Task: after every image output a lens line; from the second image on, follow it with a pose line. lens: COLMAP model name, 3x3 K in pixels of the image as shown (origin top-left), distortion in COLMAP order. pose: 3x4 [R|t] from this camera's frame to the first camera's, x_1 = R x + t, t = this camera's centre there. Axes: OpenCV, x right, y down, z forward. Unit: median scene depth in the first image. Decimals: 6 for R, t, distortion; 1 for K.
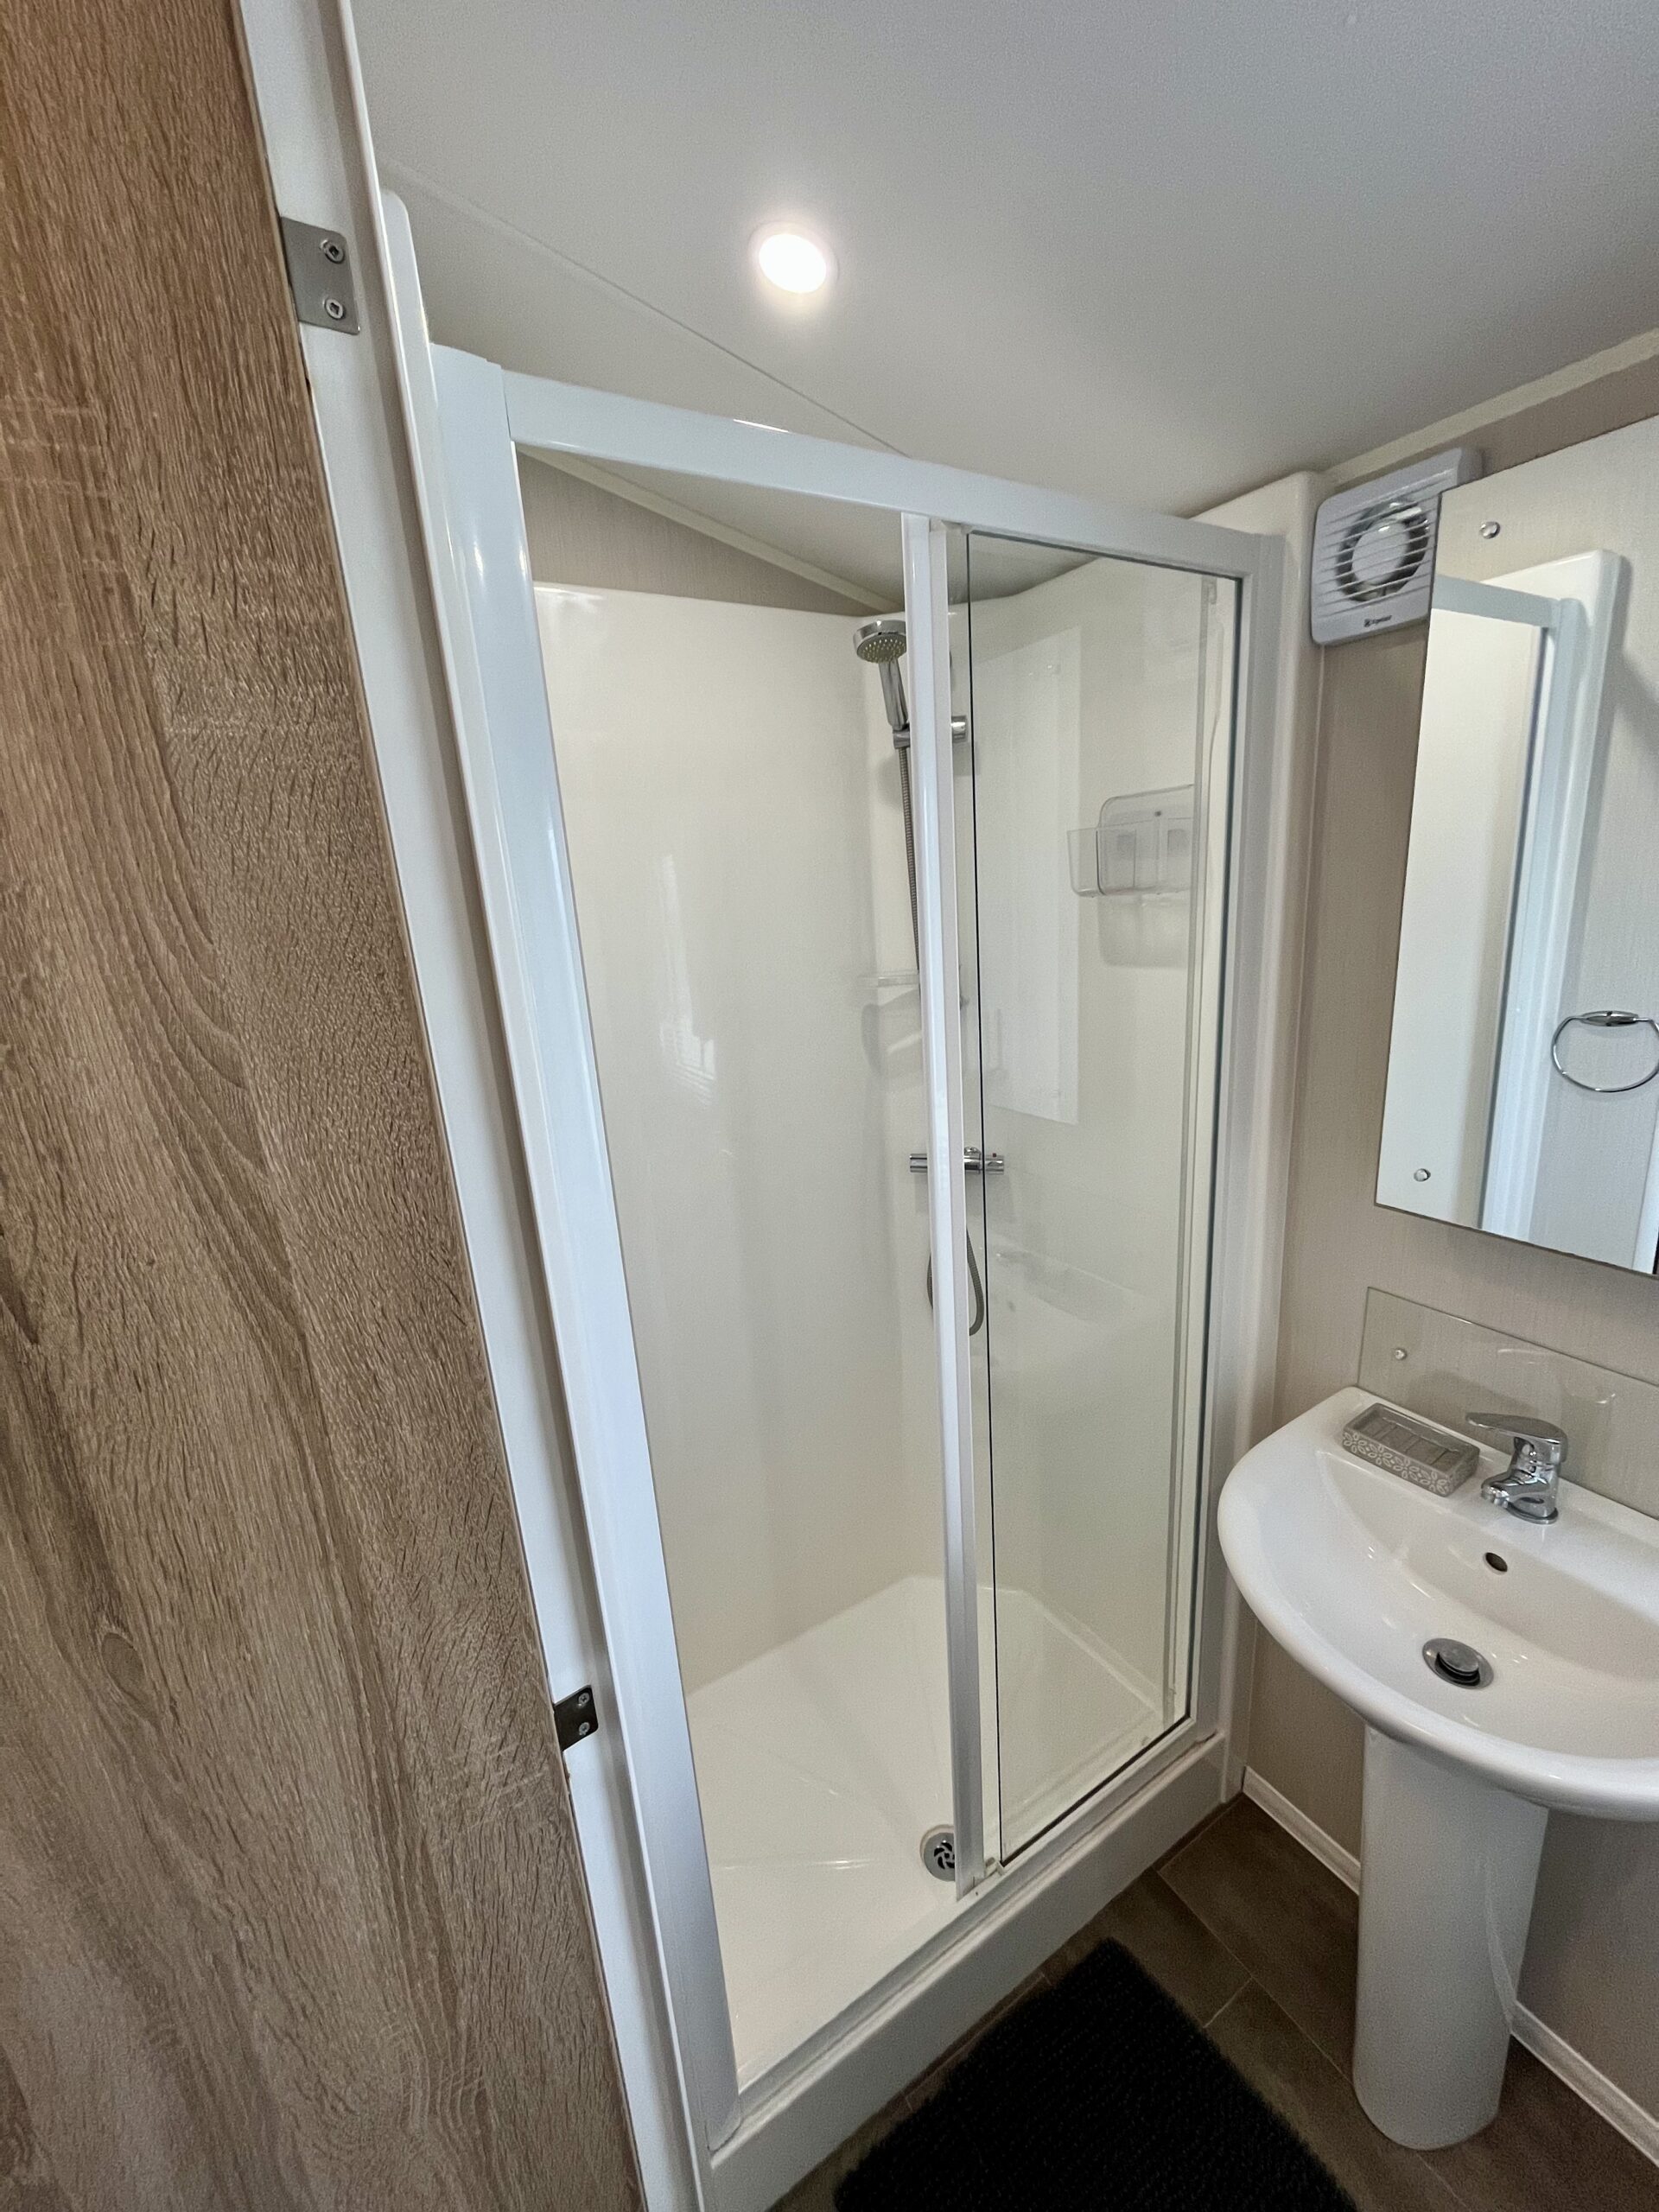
lens RADIAL K [[890.6, 0, 832.1], [0, 890.6, 1119.7], [0, 0, 1]] dist [-0.001723, -0.000666]
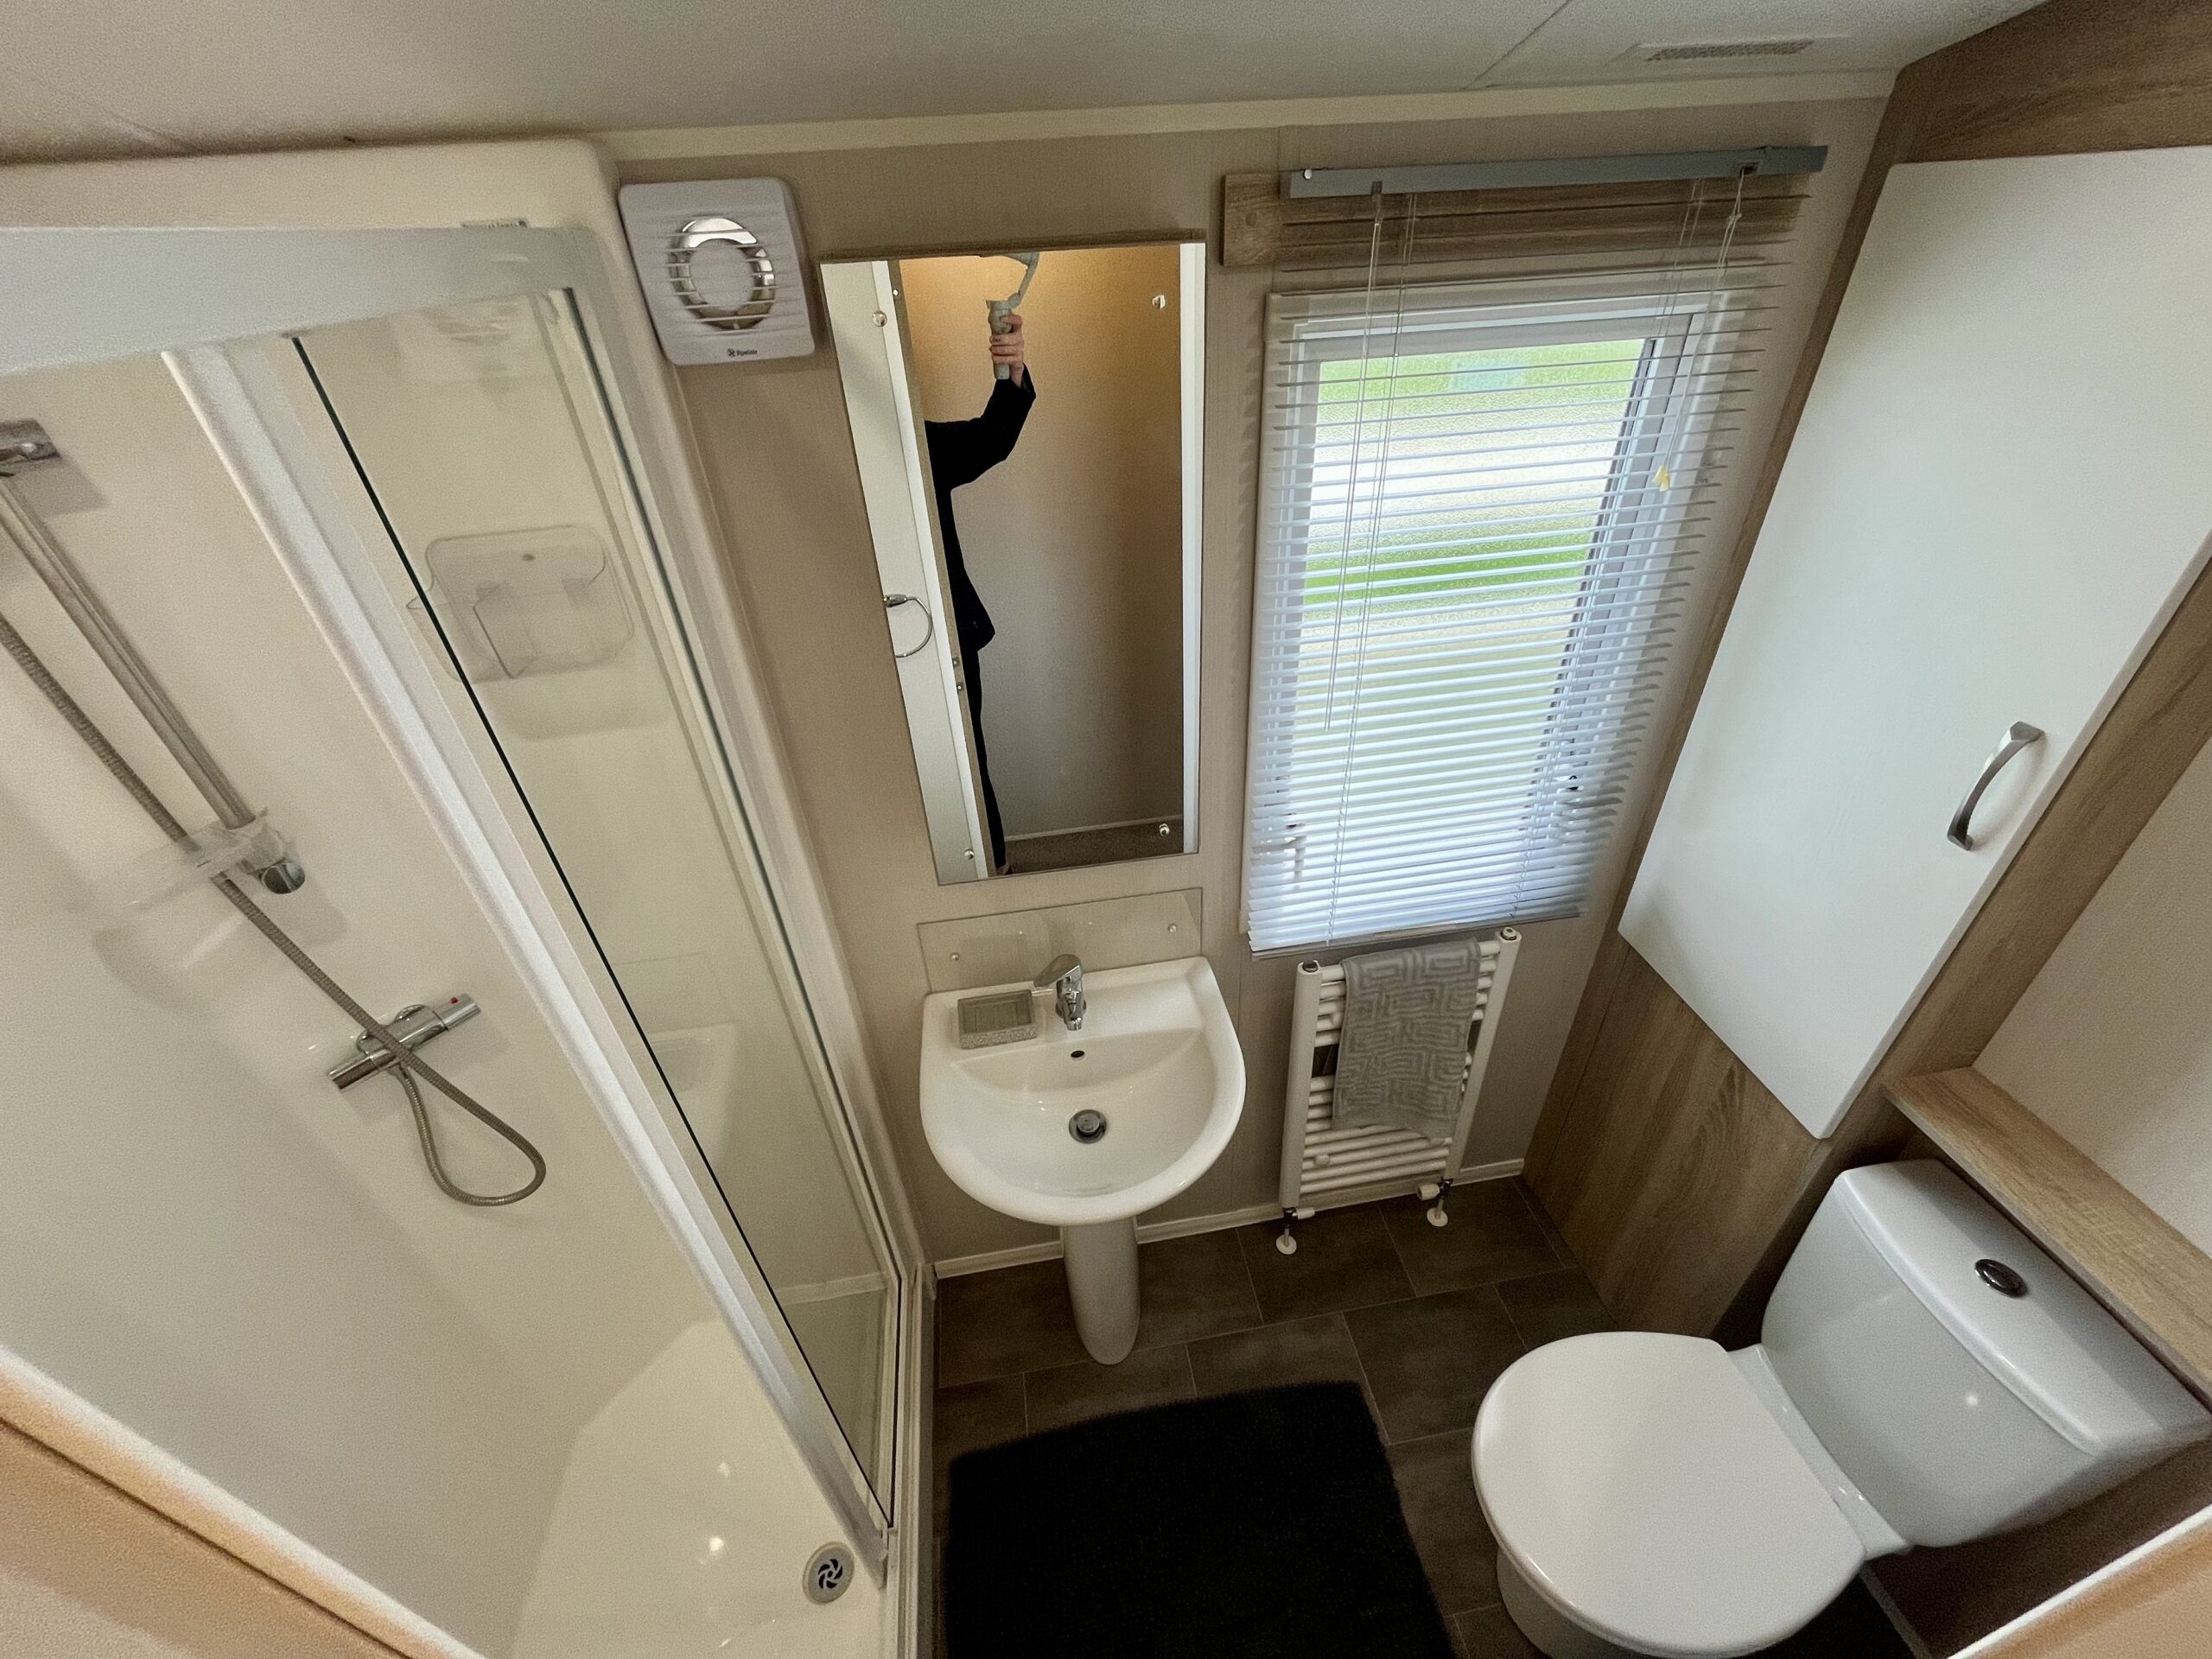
lens RADIAL K [[890.6, 0, 1107.4], [0, 890.6, 821.3], [0, 0, 1]] dist [-0.001723, -0.000666]
pose [[0.388079, -0.480377, 0.786532, -0.188301], [0.254527, 0.876090, 0.409489, -0.396017], [-0.885782, 0.041279, 0.462262, 0.245200]]
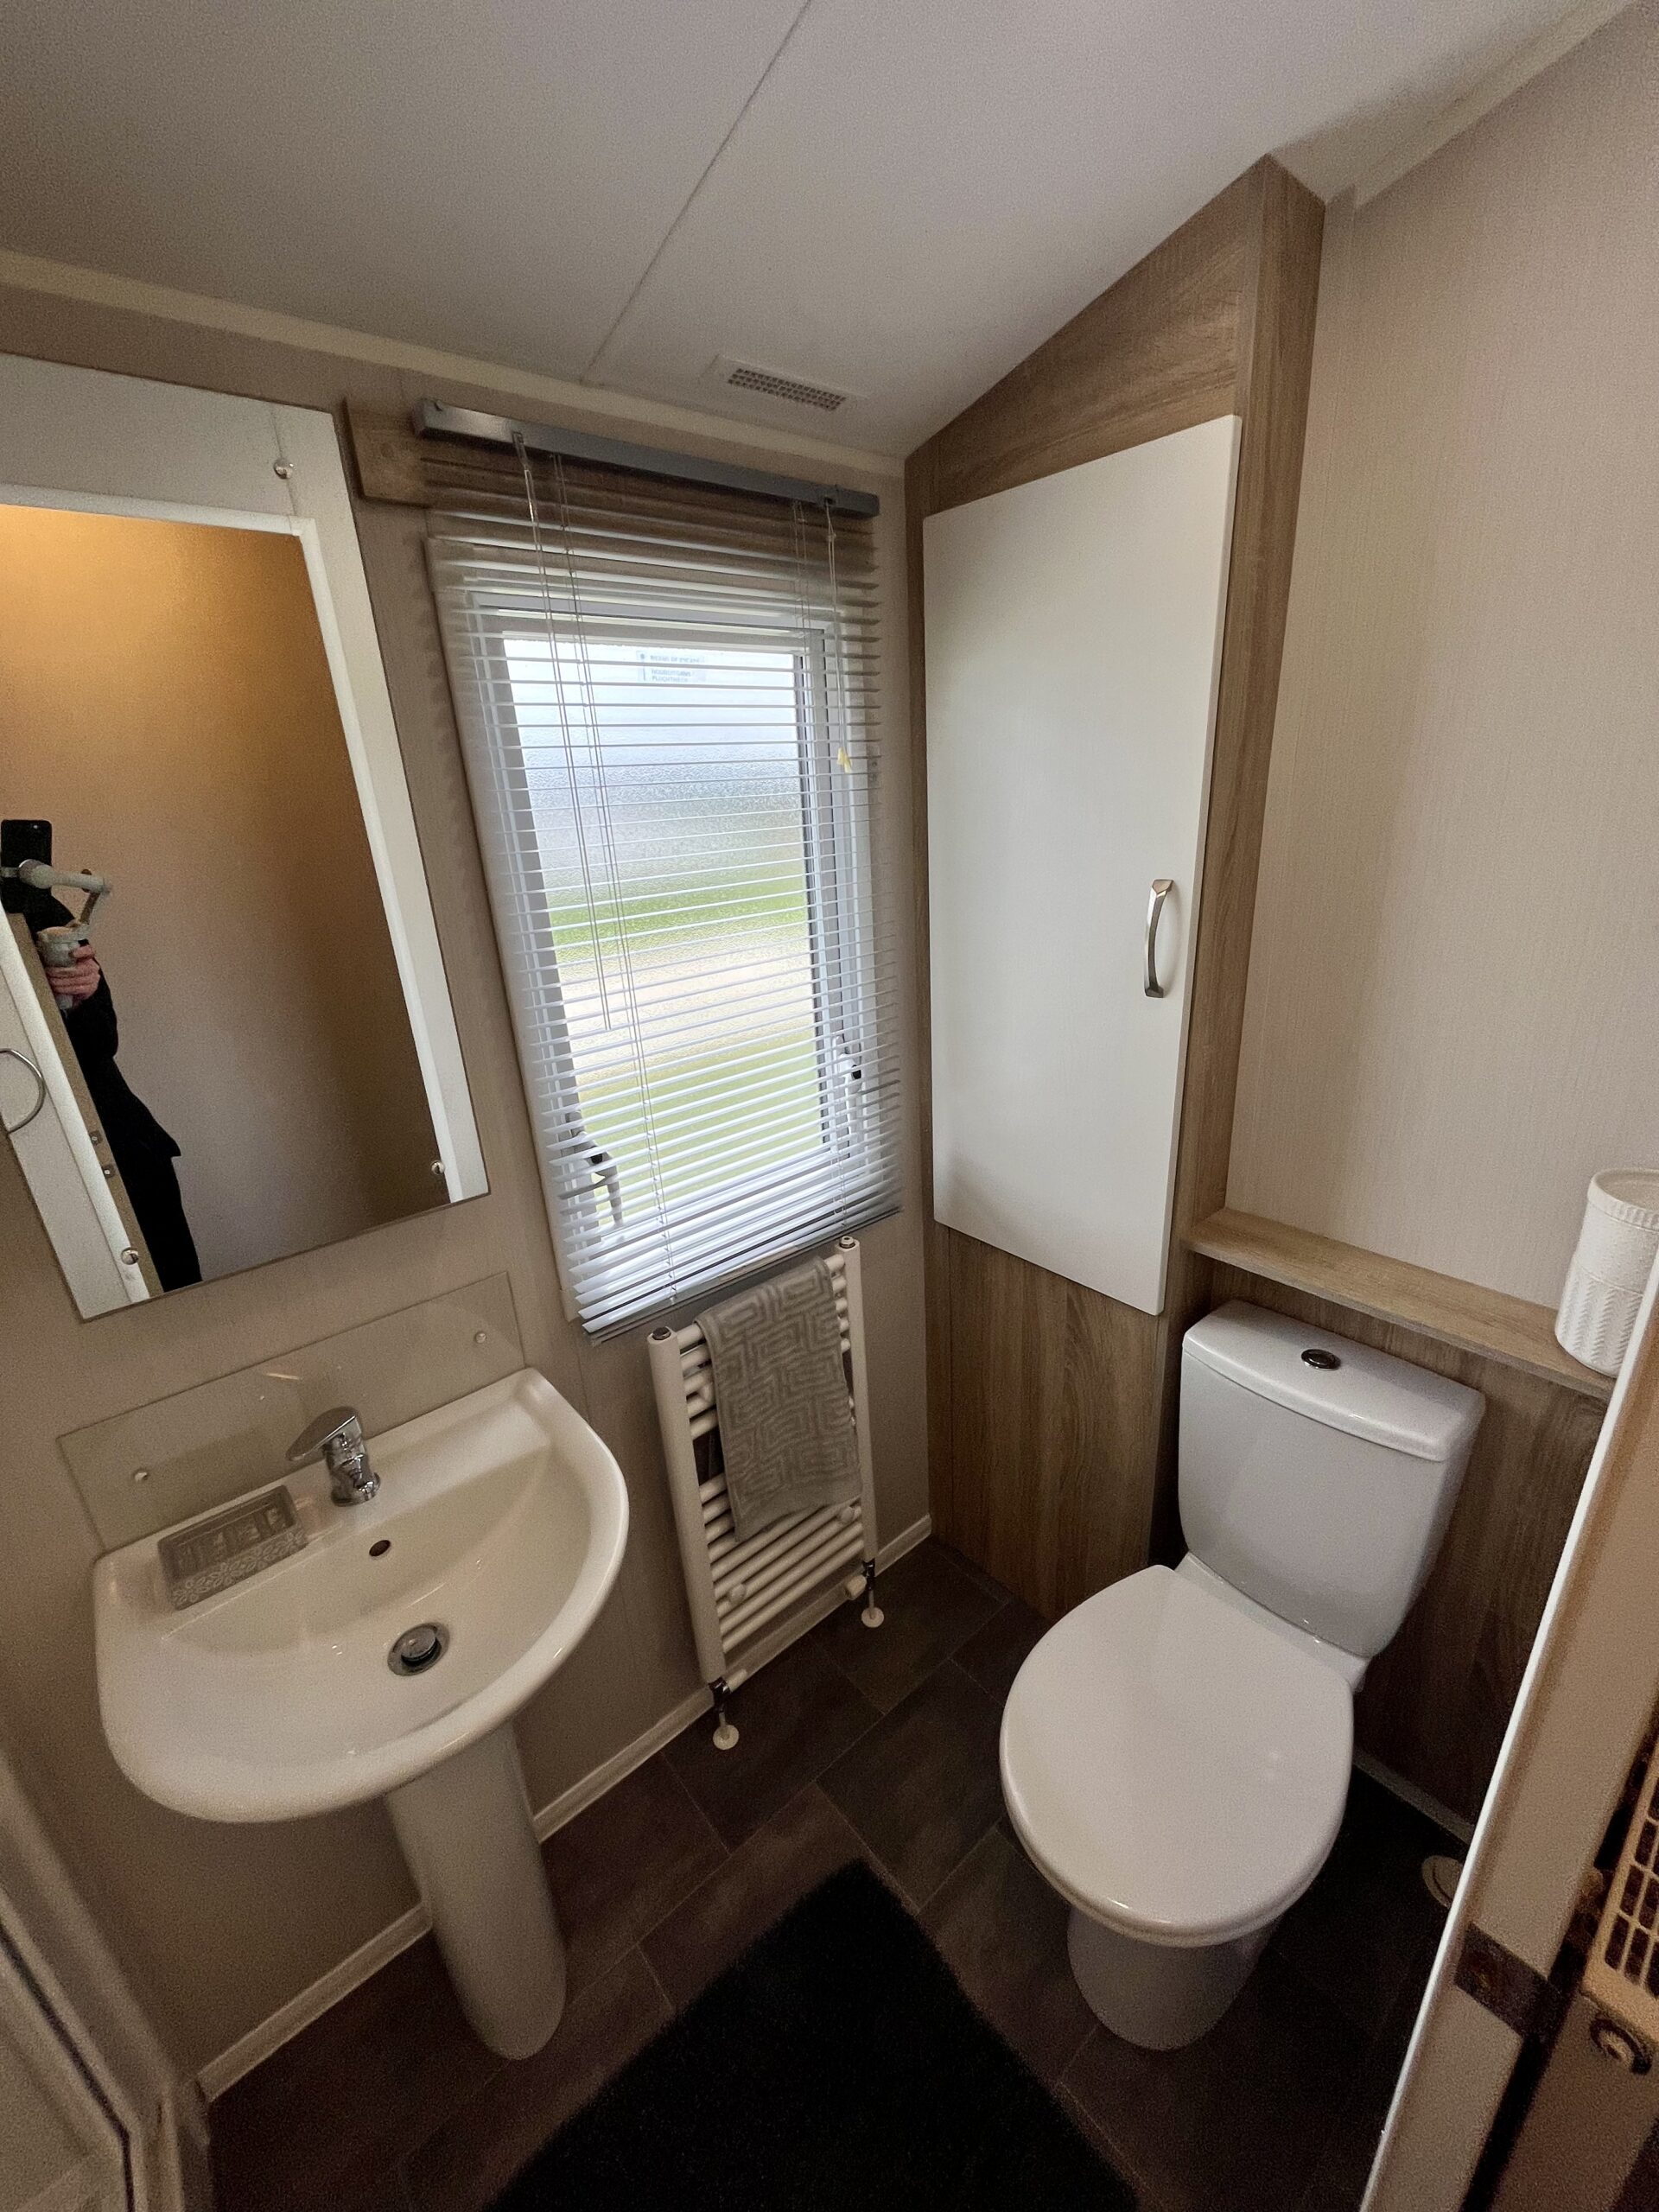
lens RADIAL K [[890.6, 0, 828.5], [0, 890.6, 1112.4], [0, 0, 1]] dist [-0.001723, -0.000666]
pose [[-0.148821, -0.270952, 0.951019, -0.149613], [0.310672, 0.900222, 0.305095, -0.094324], [-0.938795, 0.340860, -0.049795, 0.371198]]
